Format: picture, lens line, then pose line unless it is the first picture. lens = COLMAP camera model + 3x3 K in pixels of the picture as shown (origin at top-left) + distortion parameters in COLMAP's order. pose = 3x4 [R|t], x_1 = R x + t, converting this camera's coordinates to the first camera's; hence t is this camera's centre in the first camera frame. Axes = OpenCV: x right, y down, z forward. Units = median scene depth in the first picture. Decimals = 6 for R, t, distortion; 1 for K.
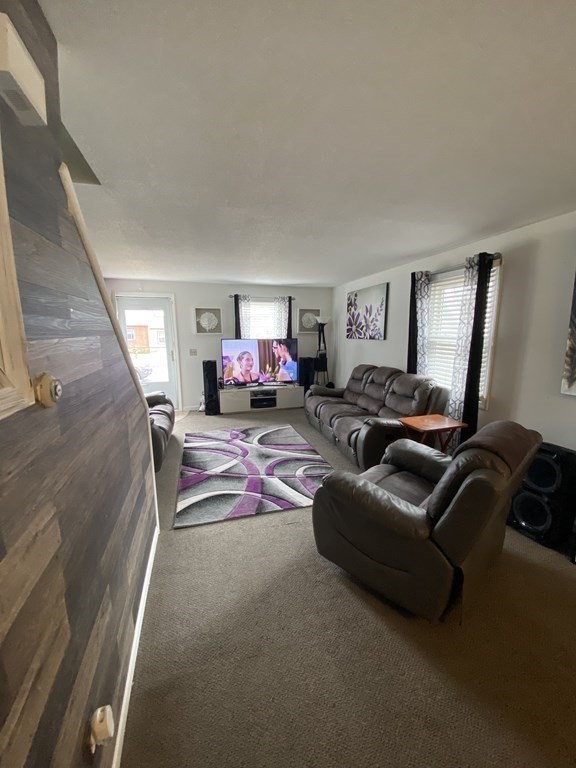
lens RADIAL K [[309.8, 0, 287.0], [0, 309.8, 387.9], [0, 0, 1]] dist [0.021410, -0.021454]
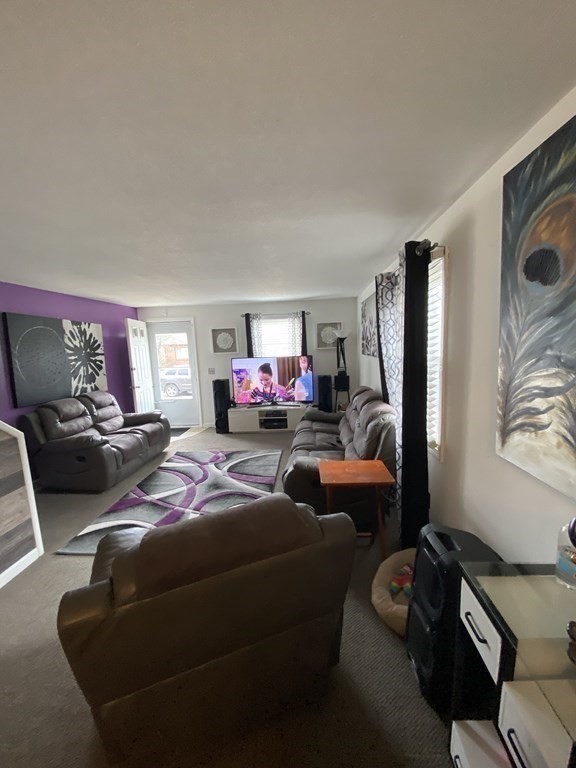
lens RADIAL K [[309.8, 0, 287.0], [0, 309.8, 387.9], [0, 0, 1]] dist [0.021410, -0.021454]
pose [[0.939763, 0.011902, -0.341619, 0.312251], [-0.023601, 0.999268, -0.030110, -0.037073], [0.341011, 0.036359, 0.939356, 0.123972]]
